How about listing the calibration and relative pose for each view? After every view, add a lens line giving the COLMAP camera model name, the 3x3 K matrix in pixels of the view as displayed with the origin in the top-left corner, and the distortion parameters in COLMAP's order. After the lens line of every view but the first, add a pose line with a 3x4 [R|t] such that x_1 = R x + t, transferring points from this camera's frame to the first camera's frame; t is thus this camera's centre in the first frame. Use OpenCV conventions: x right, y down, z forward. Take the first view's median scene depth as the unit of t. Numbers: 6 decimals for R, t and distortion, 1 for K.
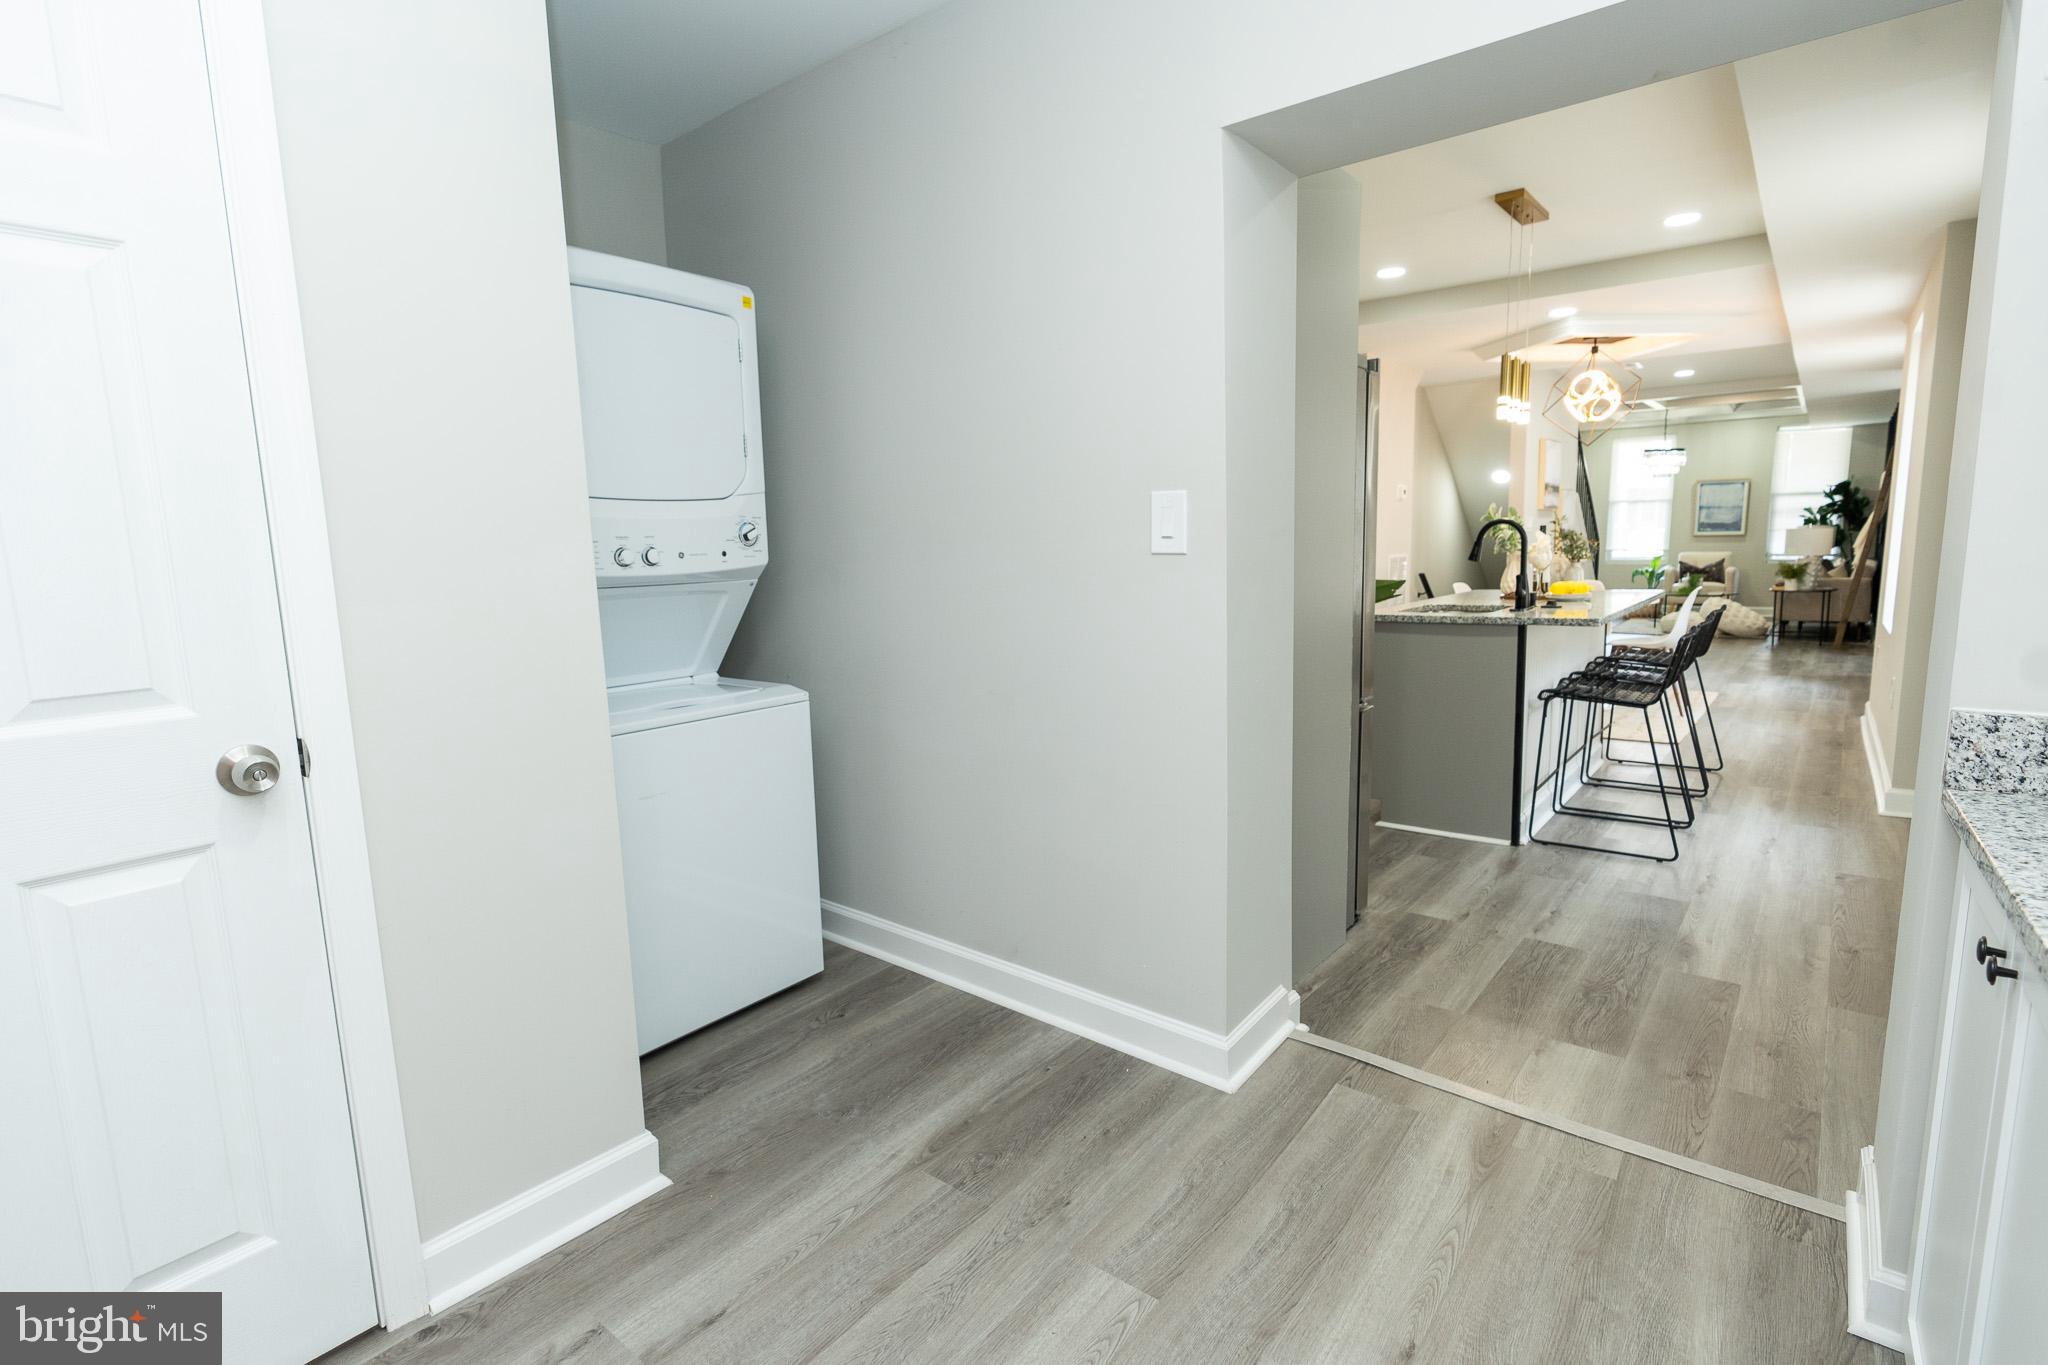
lens RADIAL K [[994.2, 0, 1020.0], [0, 994.2, 679.7], [0, 0, 1]] dist [-0.008496, 0.003608]
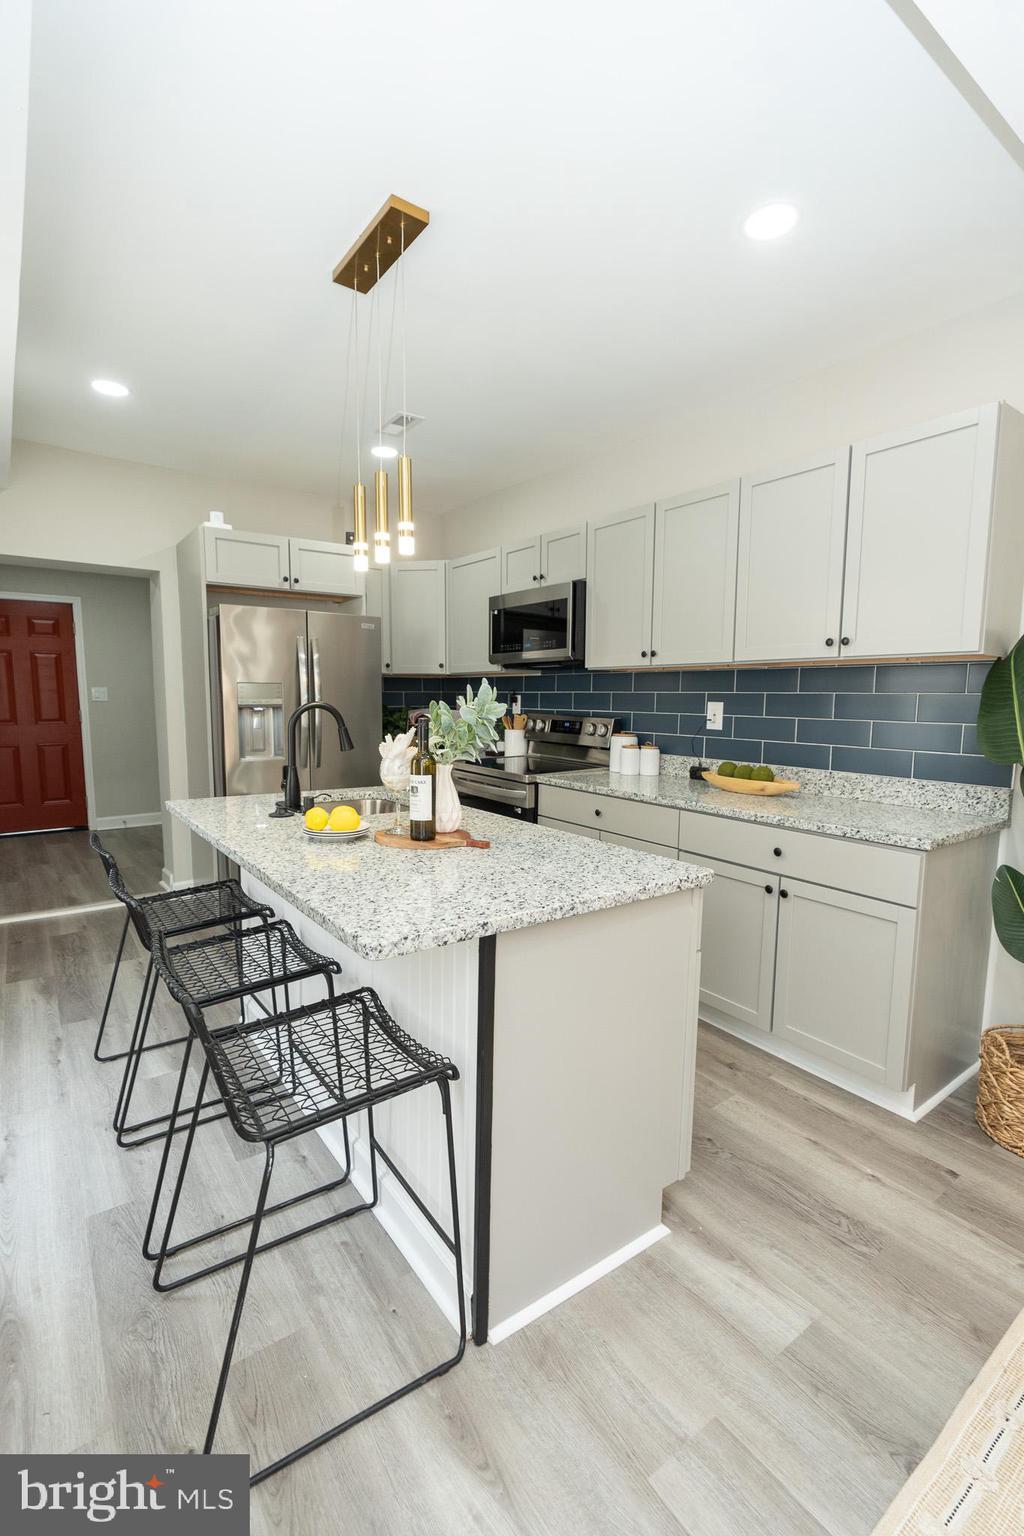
lens RADIAL K [[684.4, 0, 514.8], [0, 684.4, 775.8], [0, 0, 1]] dist [-0.008677, 0.004178]
pose [[-0.246260, 0.137885, -0.959346, 0.429724], [-0.143659, 0.973702, 0.176825, -0.096644], [0.958498, 0.181364, -0.219975, 0.550625]]
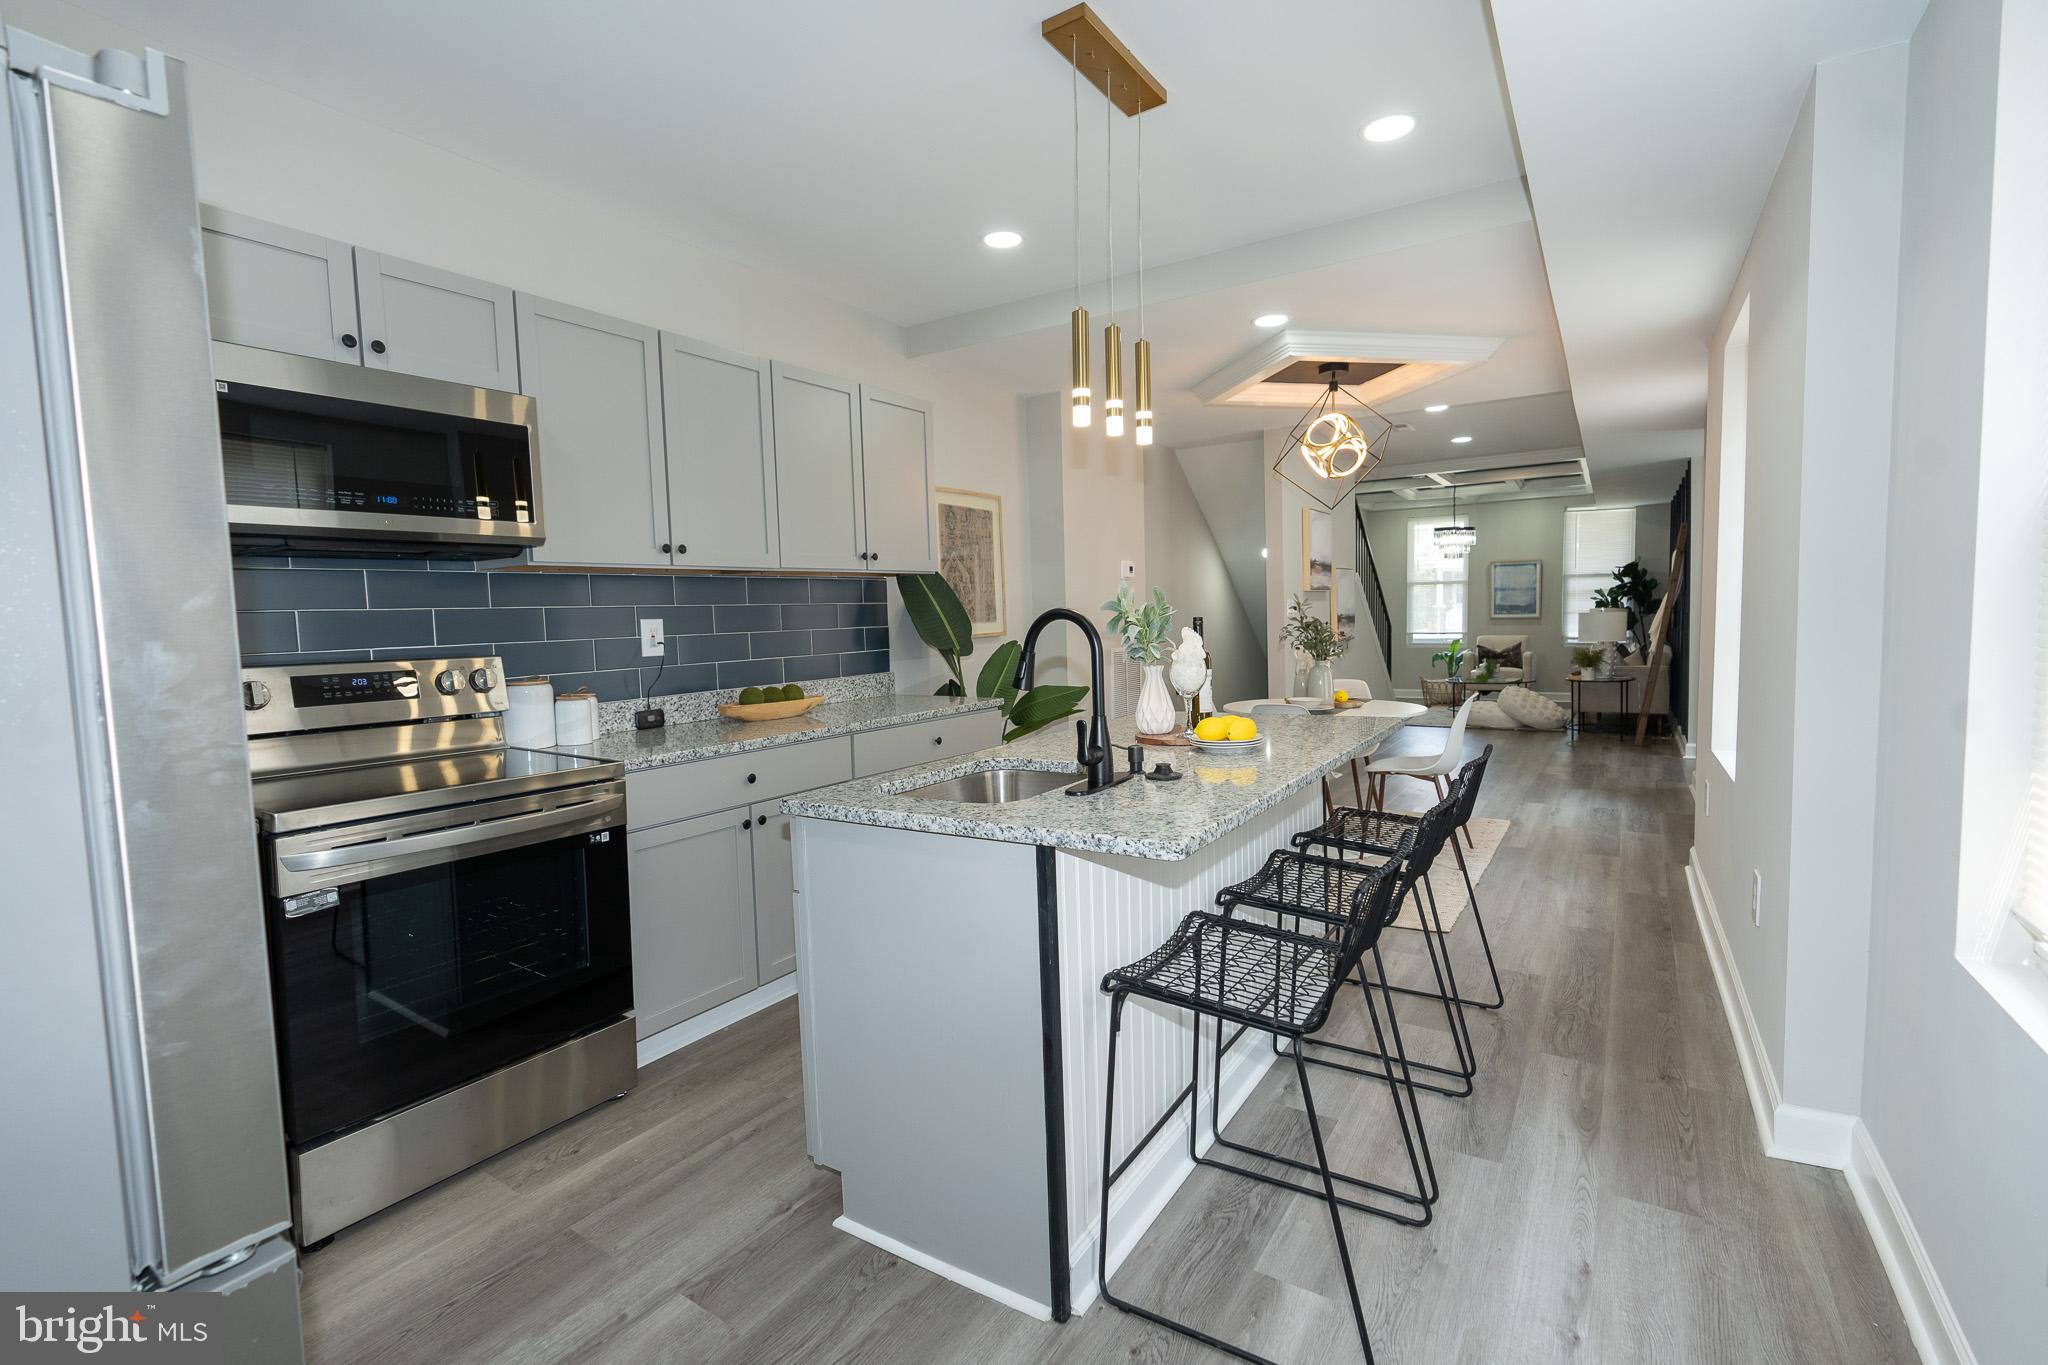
lens RADIAL K [[912.5, 0, 1029.0], [0, 912.5, 681.2], [0, 0, 1]] dist [-0.008677, 0.004178]
pose [[0.993997, -0.009383, 0.109007, 0.176922], [0.017070, 0.997414, -0.069807, -0.039075], [-0.108070, 0.071248, 0.991587, 0.226315]]
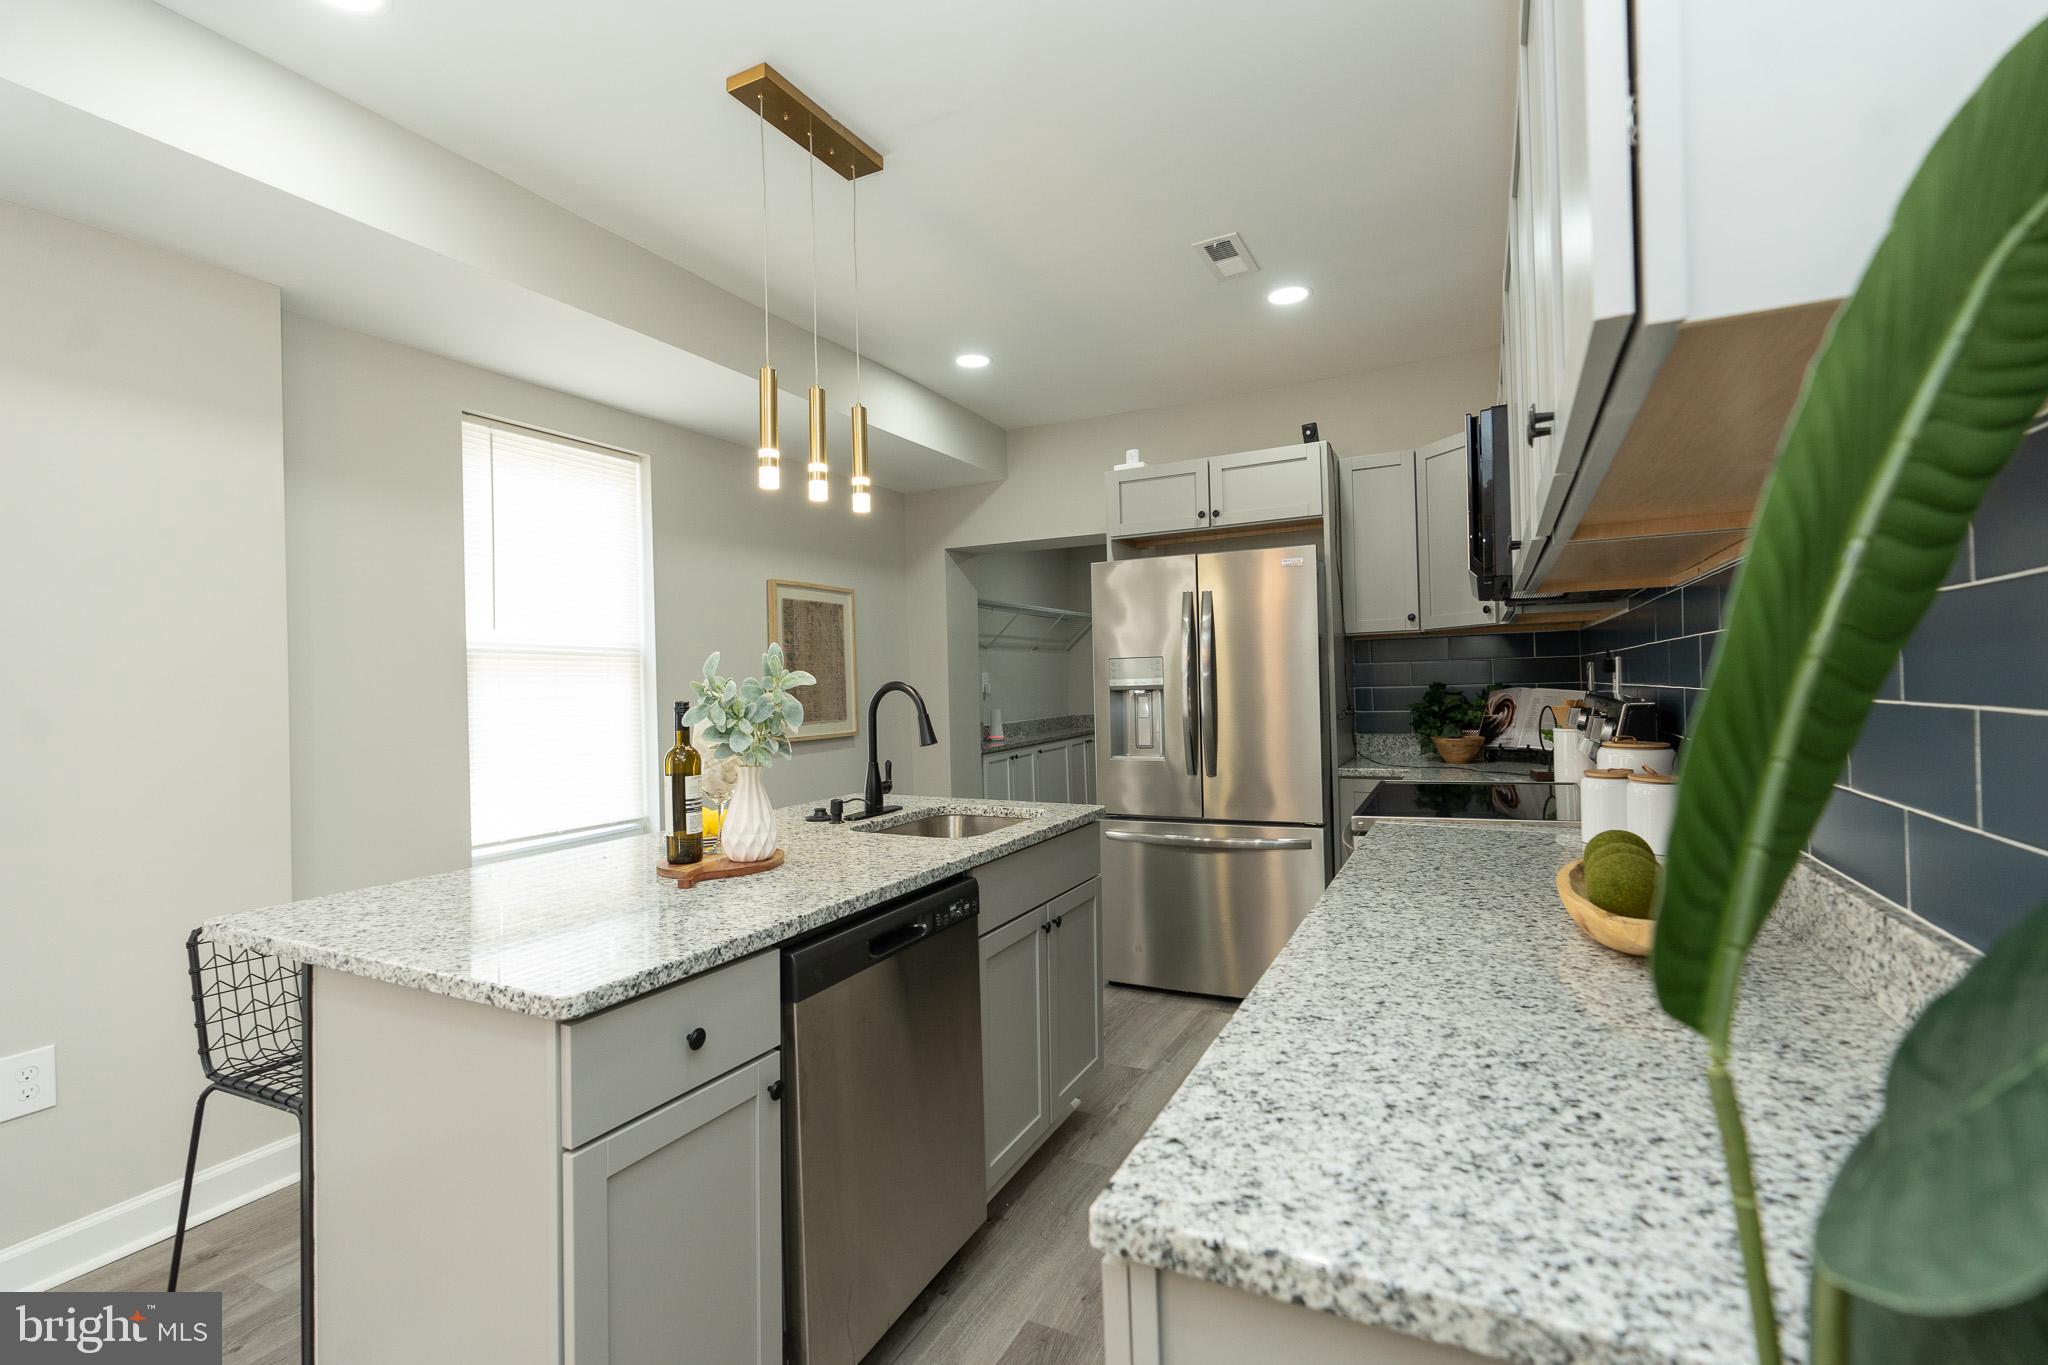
lens RADIAL K [[912.5, 0, 1027.4], [0, 912.5, 680.0], [0, 0, 1]] dist [-0.008677, 0.004178]
pose [[-0.974531, 0.048148, -0.219022, 0.225361], [0.016684, 0.989539, 0.143300, -0.105737], [0.223631, 0.135996, -0.965140, 0.682432]]
